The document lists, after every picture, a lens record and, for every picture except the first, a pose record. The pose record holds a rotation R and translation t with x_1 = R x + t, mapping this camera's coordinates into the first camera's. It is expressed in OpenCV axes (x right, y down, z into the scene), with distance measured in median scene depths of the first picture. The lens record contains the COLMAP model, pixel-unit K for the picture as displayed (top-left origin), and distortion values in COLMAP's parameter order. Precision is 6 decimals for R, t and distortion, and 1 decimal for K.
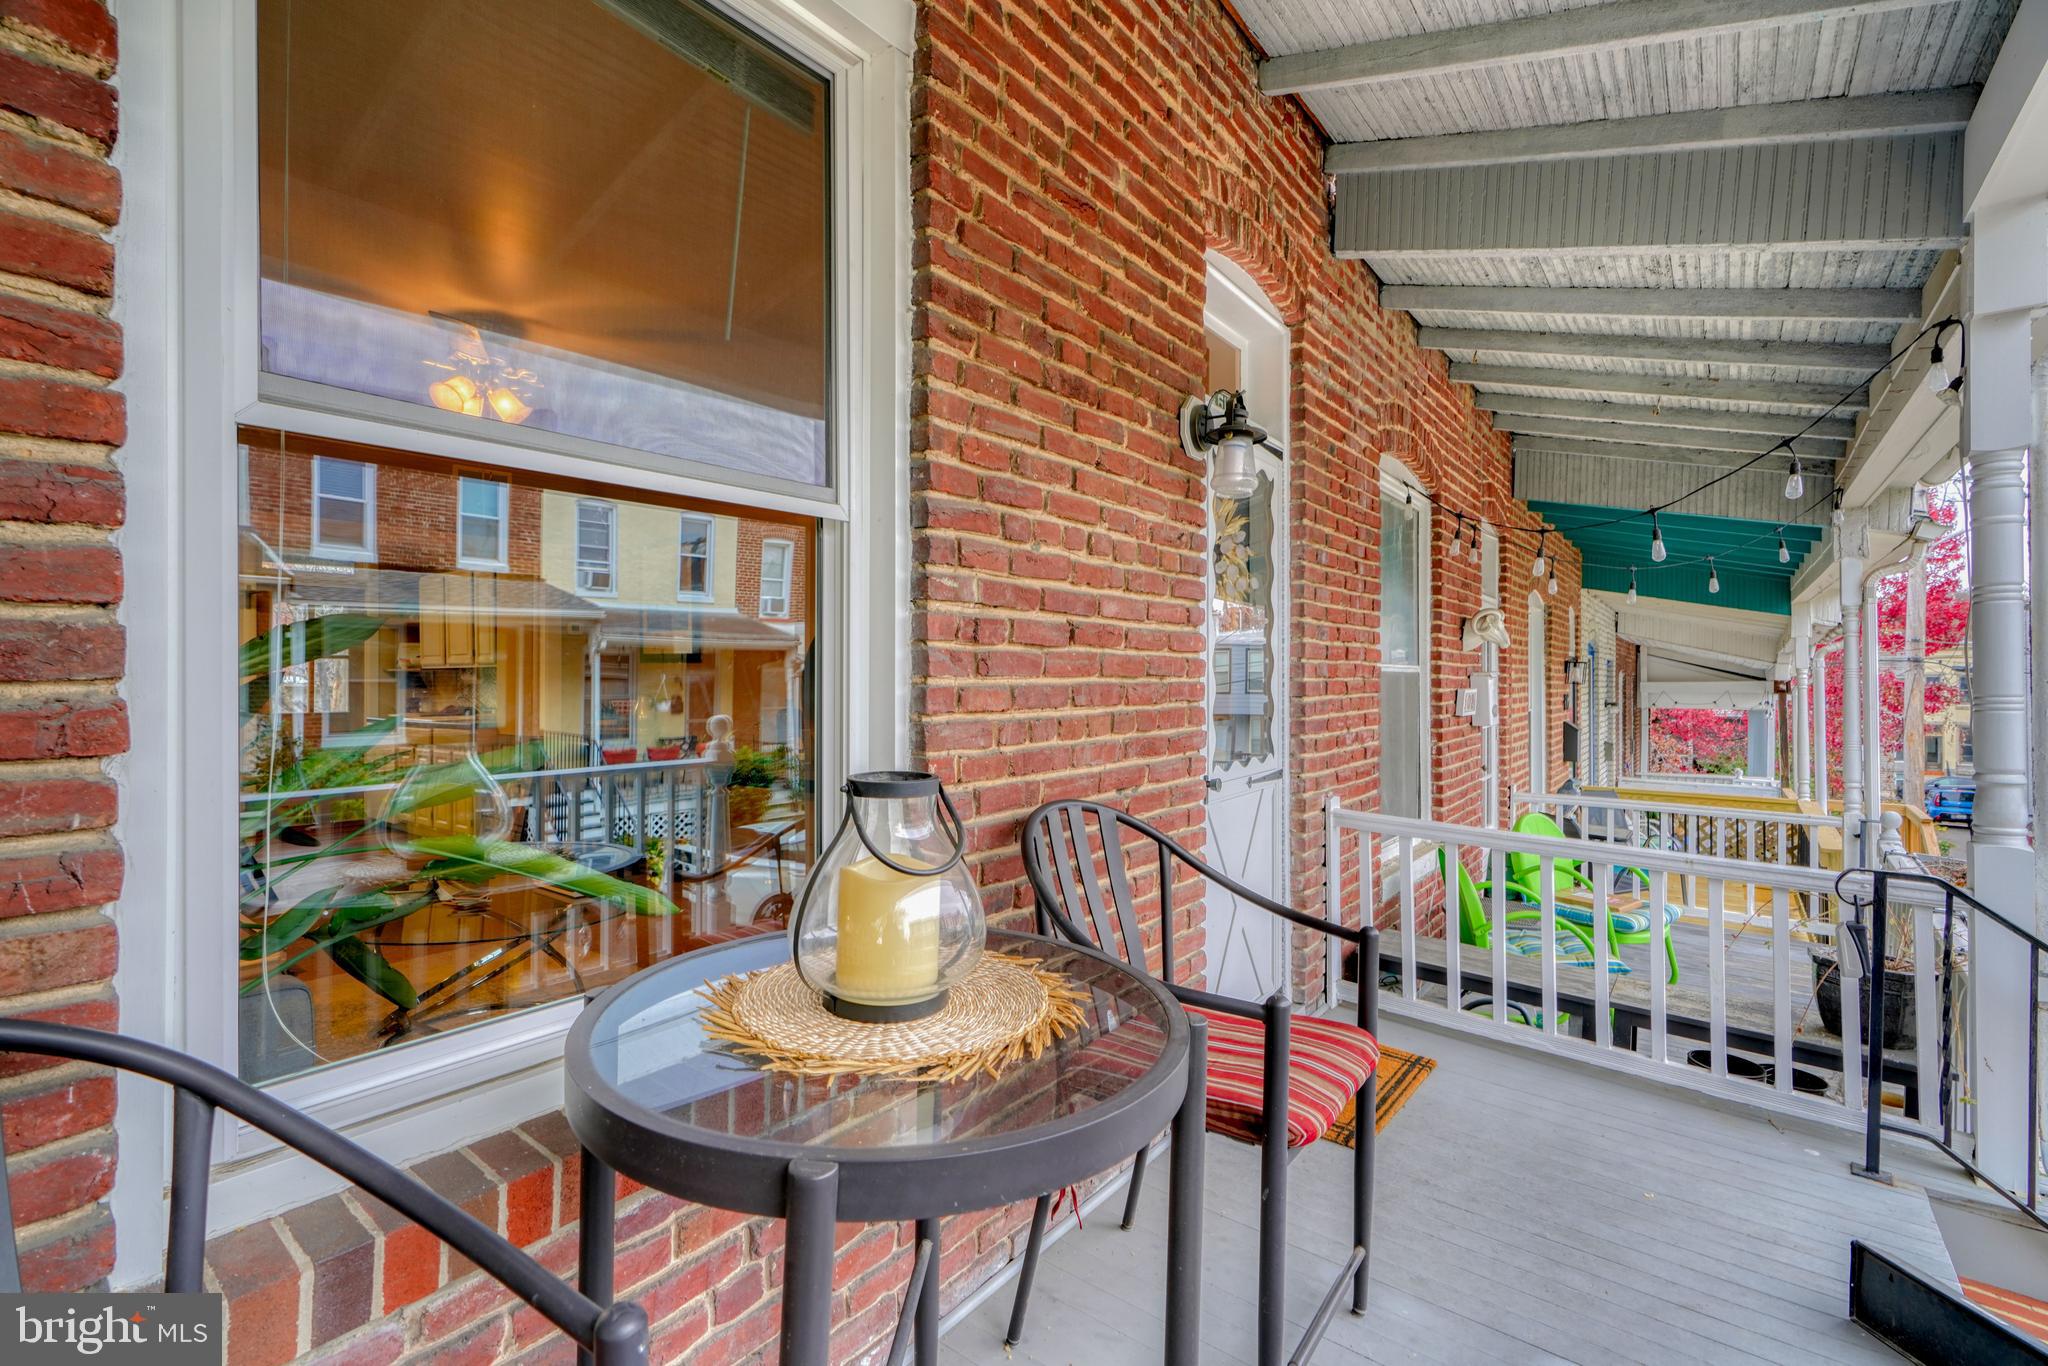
lens RADIAL K [[897.0, 0, 1034.7], [0, 897.0, 672.7], [0, 0, 1]] dist [-0.003690, -0.000476]
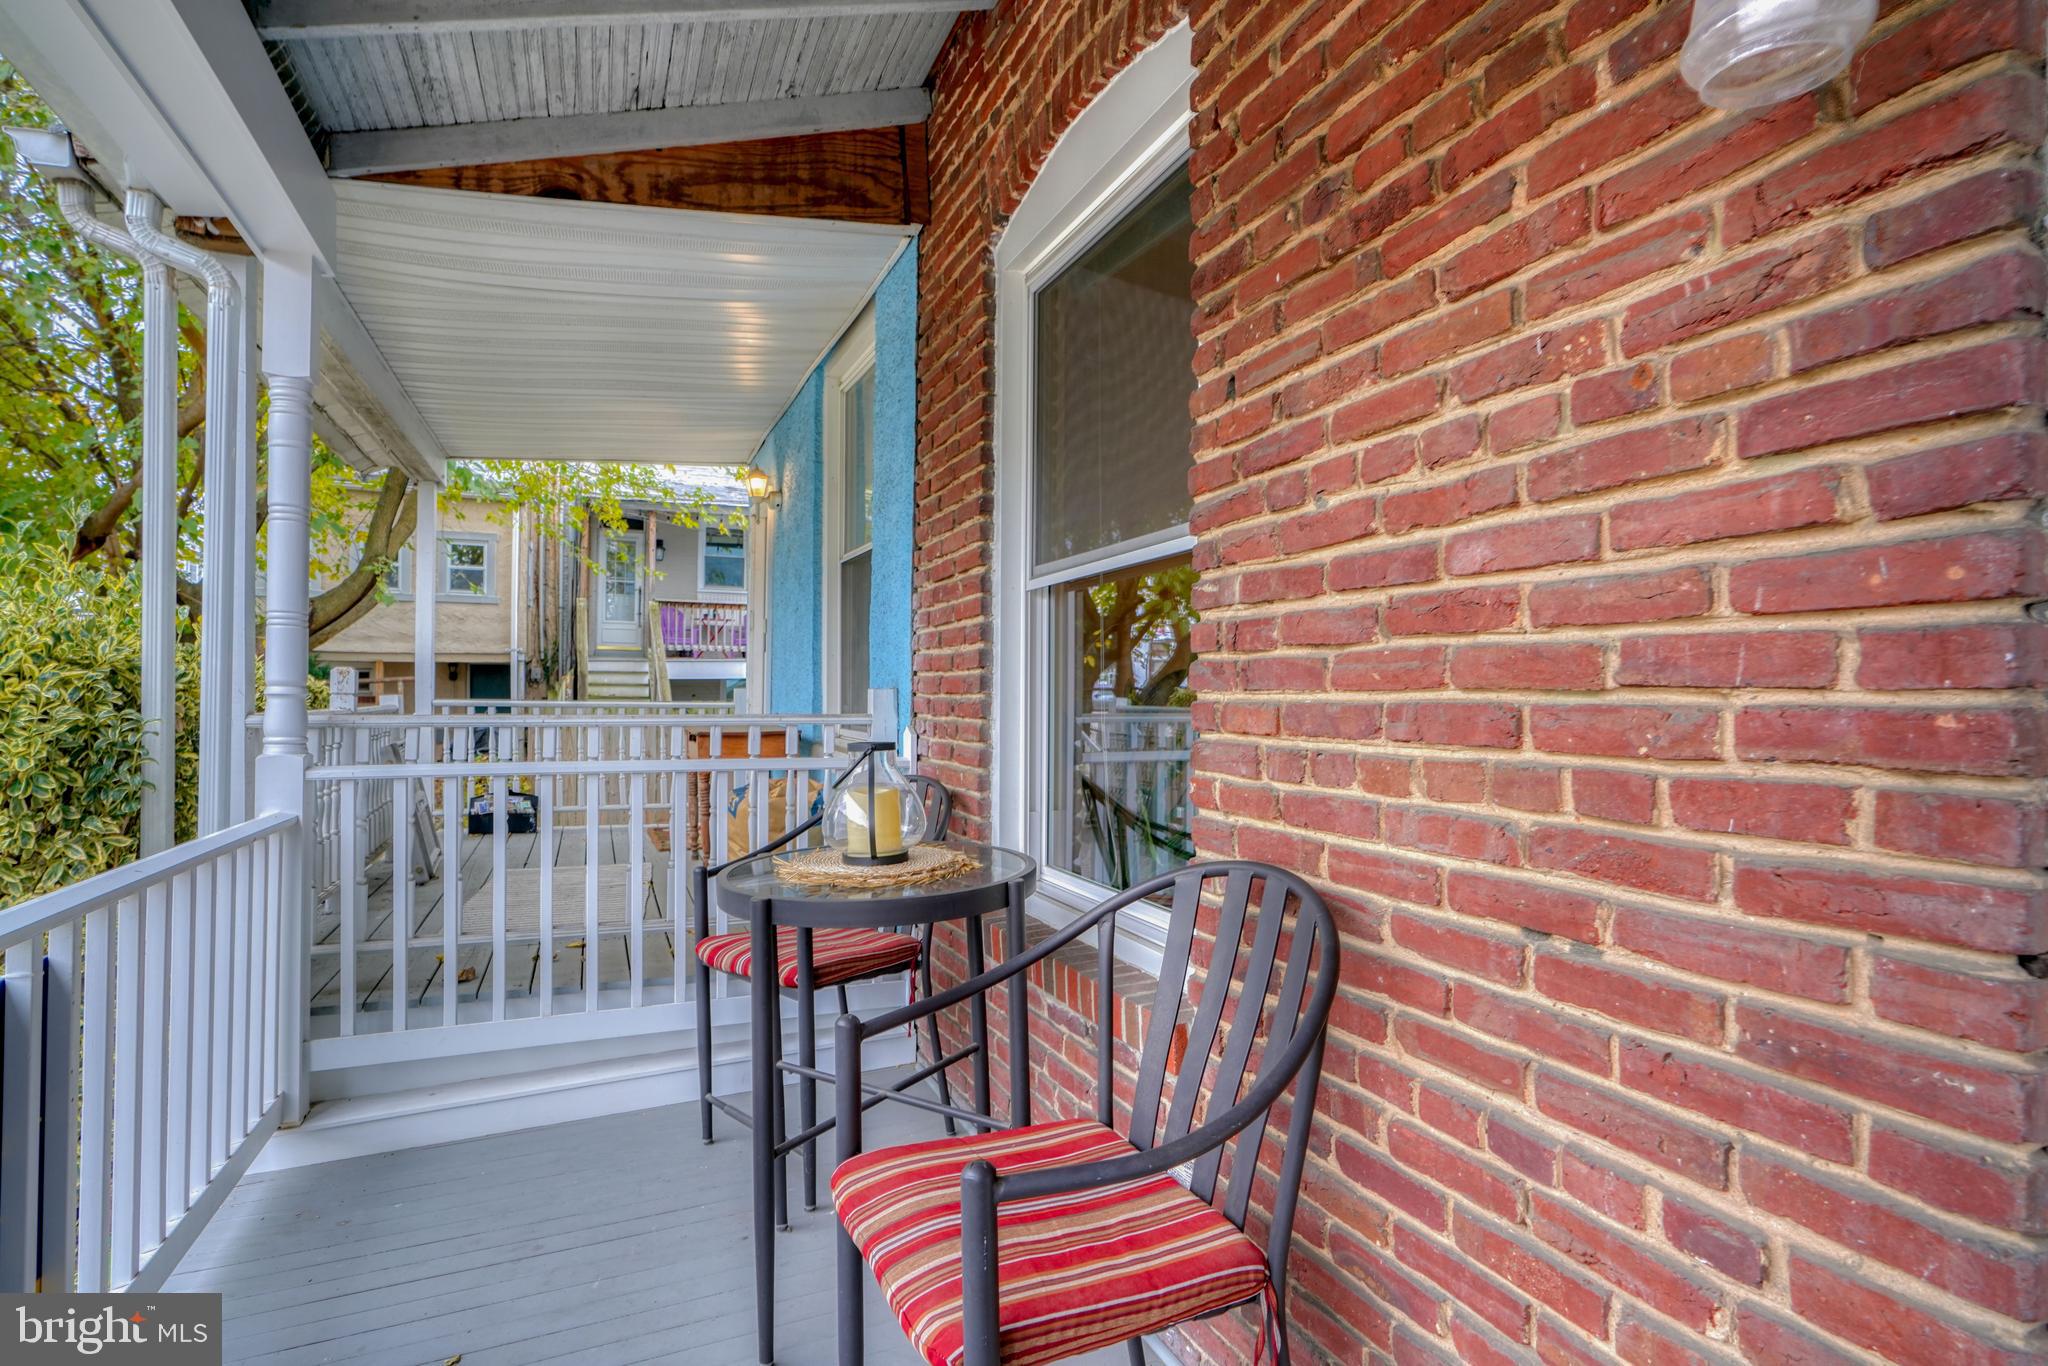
lens RADIAL K [[998.5, 0, 1015.9], [0, 998.5, 687.6], [0, 0, 1]] dist [0.001963, 0.000055]
pose [[-0.490232, -0.006355, -0.871569, 0.759323], [-0.000402, 0.999975, -0.007066, 0.007643], [0.871592, -0.003114, -0.490222, 1.128969]]
